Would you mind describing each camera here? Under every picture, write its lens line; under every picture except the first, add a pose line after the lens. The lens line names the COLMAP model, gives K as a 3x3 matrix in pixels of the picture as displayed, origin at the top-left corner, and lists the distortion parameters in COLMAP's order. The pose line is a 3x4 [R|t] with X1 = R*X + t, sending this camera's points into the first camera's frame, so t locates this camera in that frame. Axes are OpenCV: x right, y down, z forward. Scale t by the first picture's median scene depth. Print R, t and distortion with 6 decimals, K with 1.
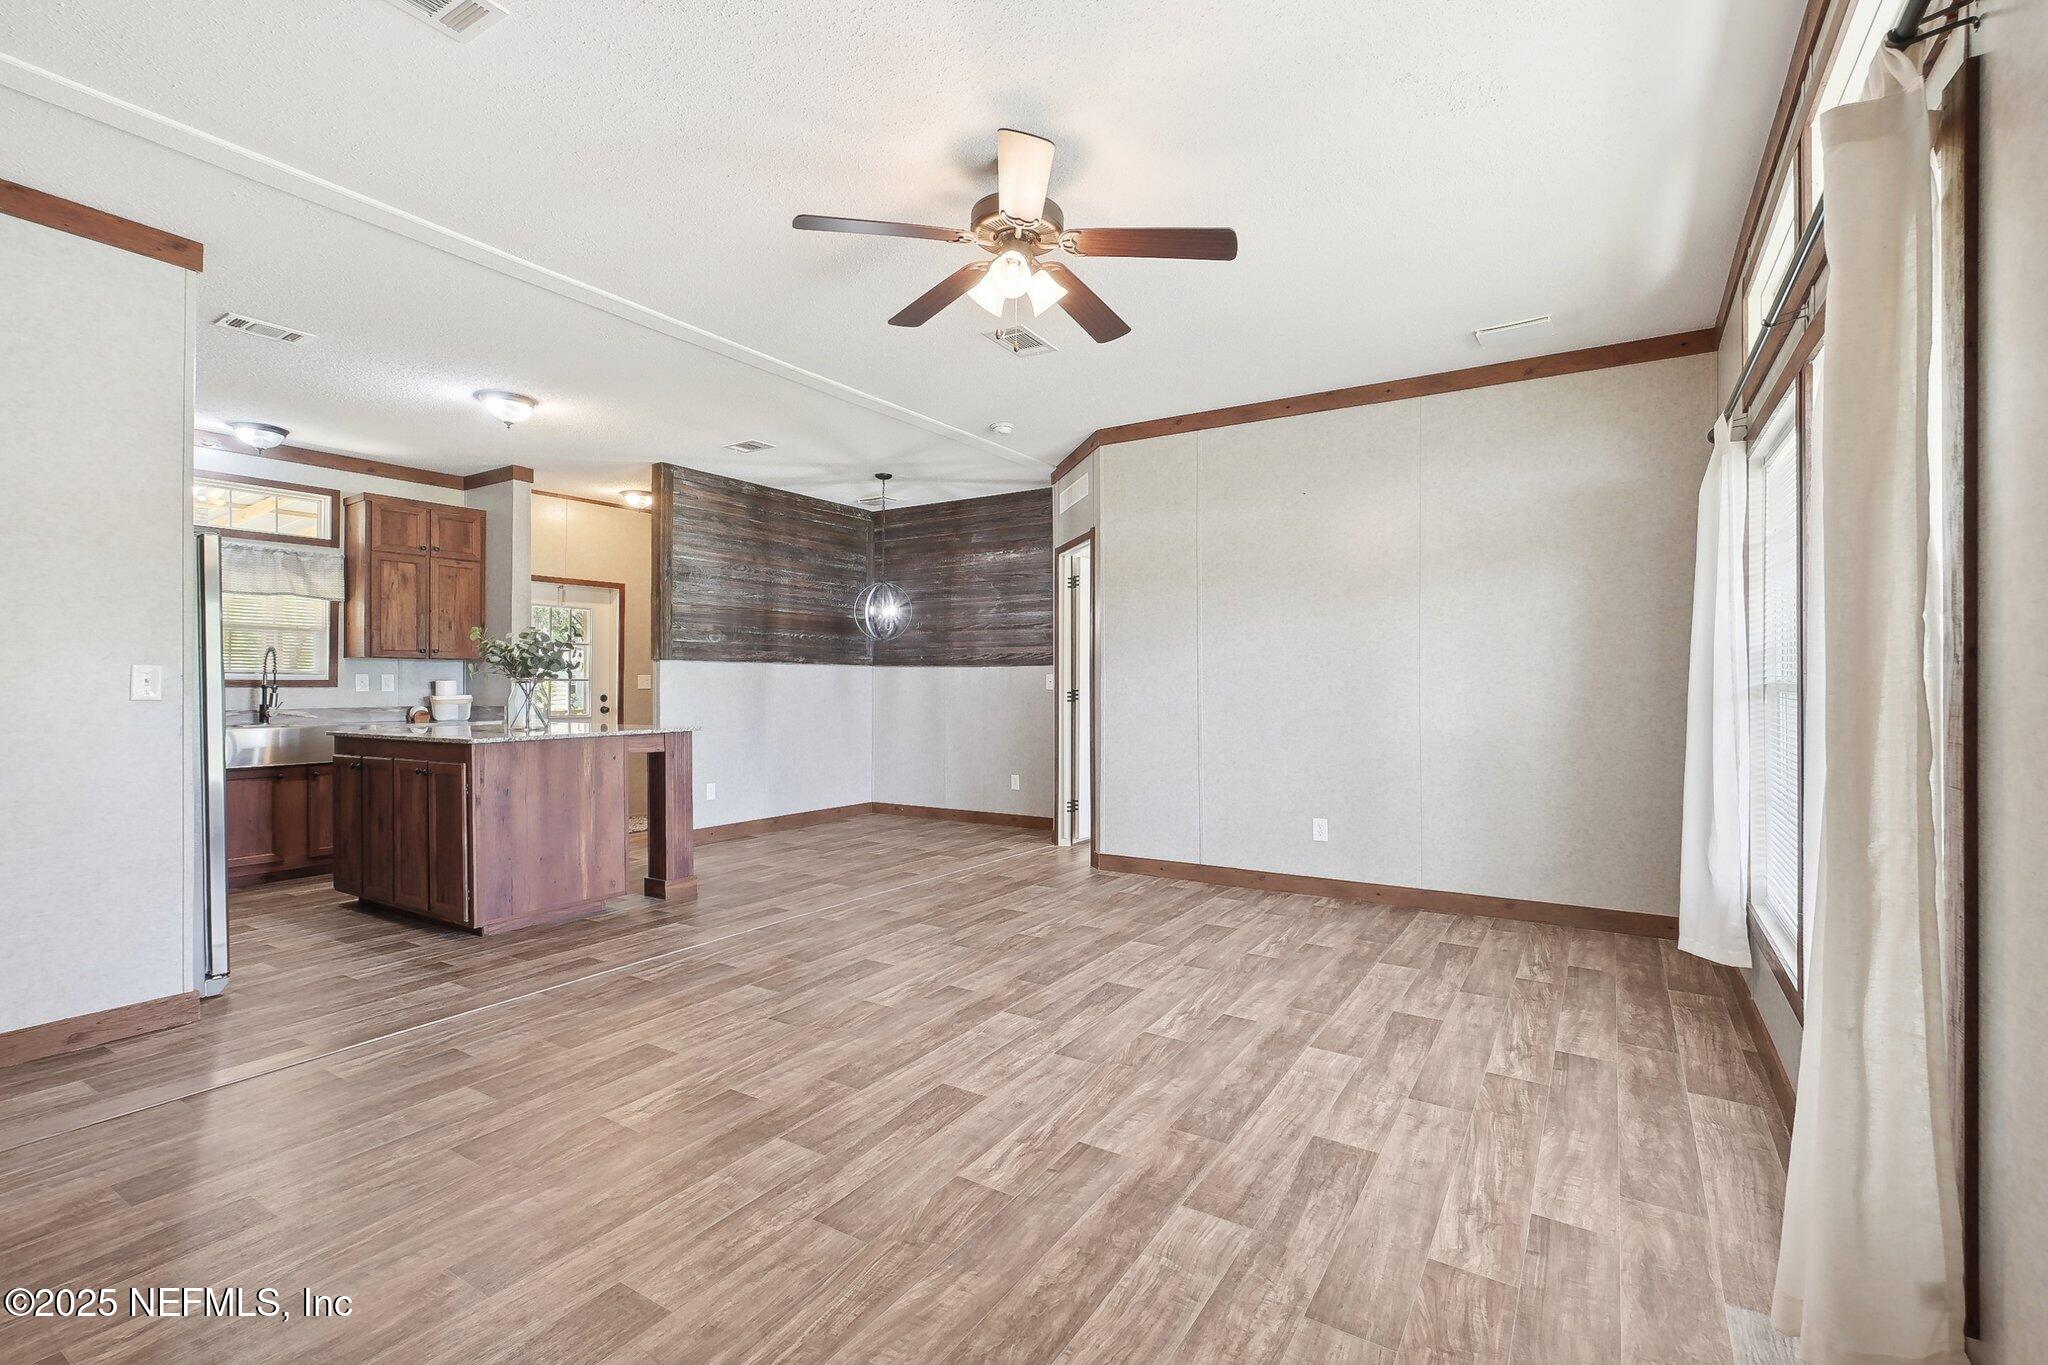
lens RADIAL K [[918.6, 0, 1049.9], [0, 918.6, 682.5], [0, 0, 1]] dist [-0.000887, -0.000294]
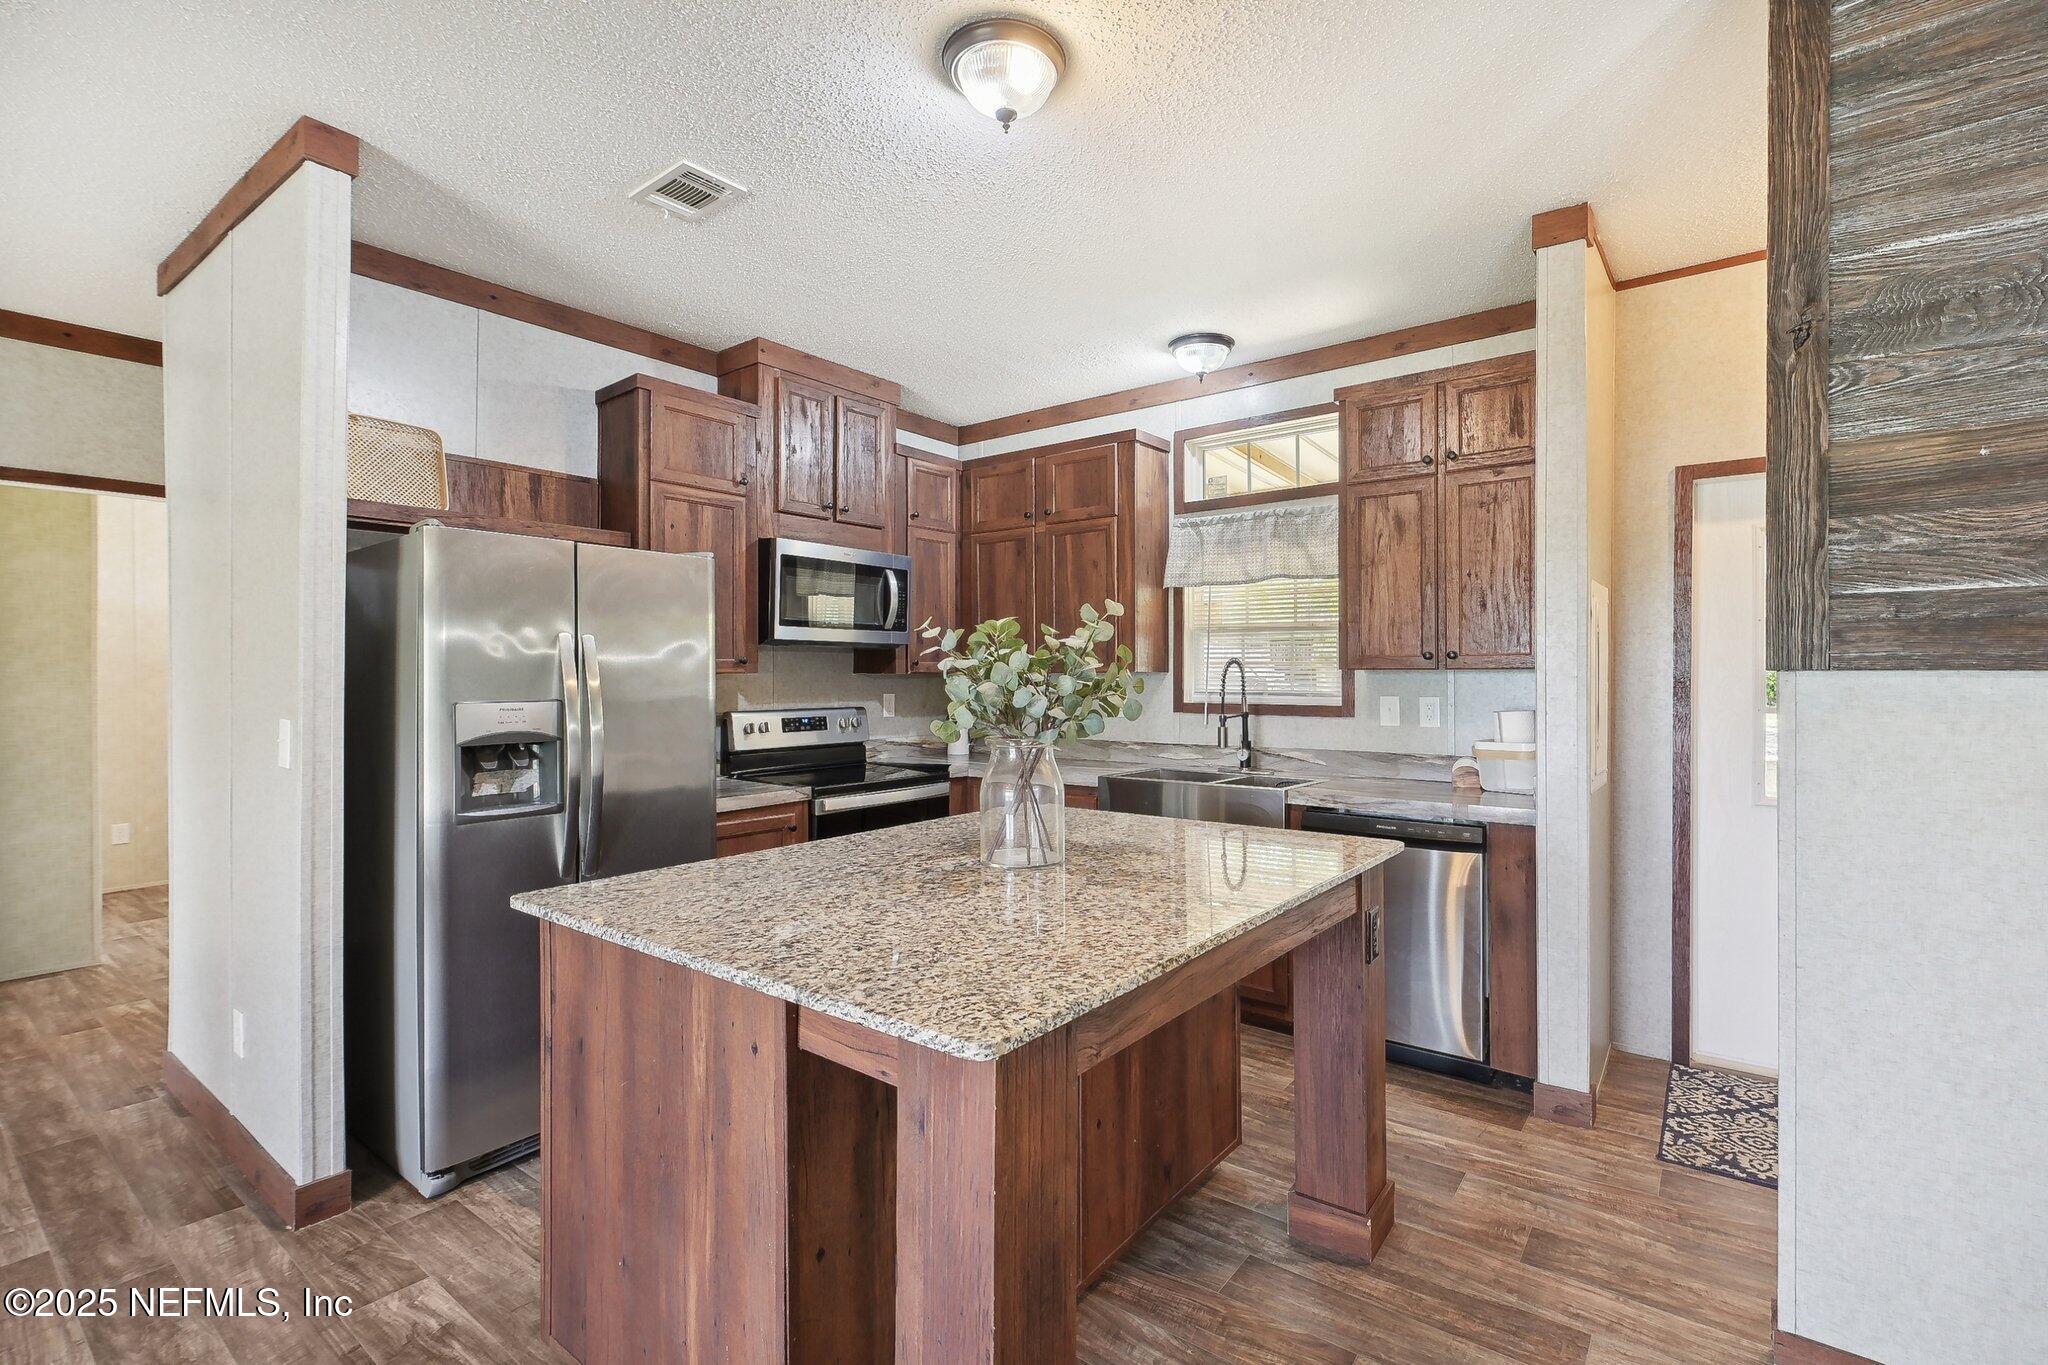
lens RADIAL K [[909.9, 0, 1058.5], [0, 909.9, 671.1], [0, 0, 1]] dist [0.002959, 0.000252]
pose [[-0.080503, 0.000129, -0.996754, -0.141301], [0.006213, 0.999981, -0.000372, -0.025497], [0.996735, -0.006223, -0.080502, 0.801614]]
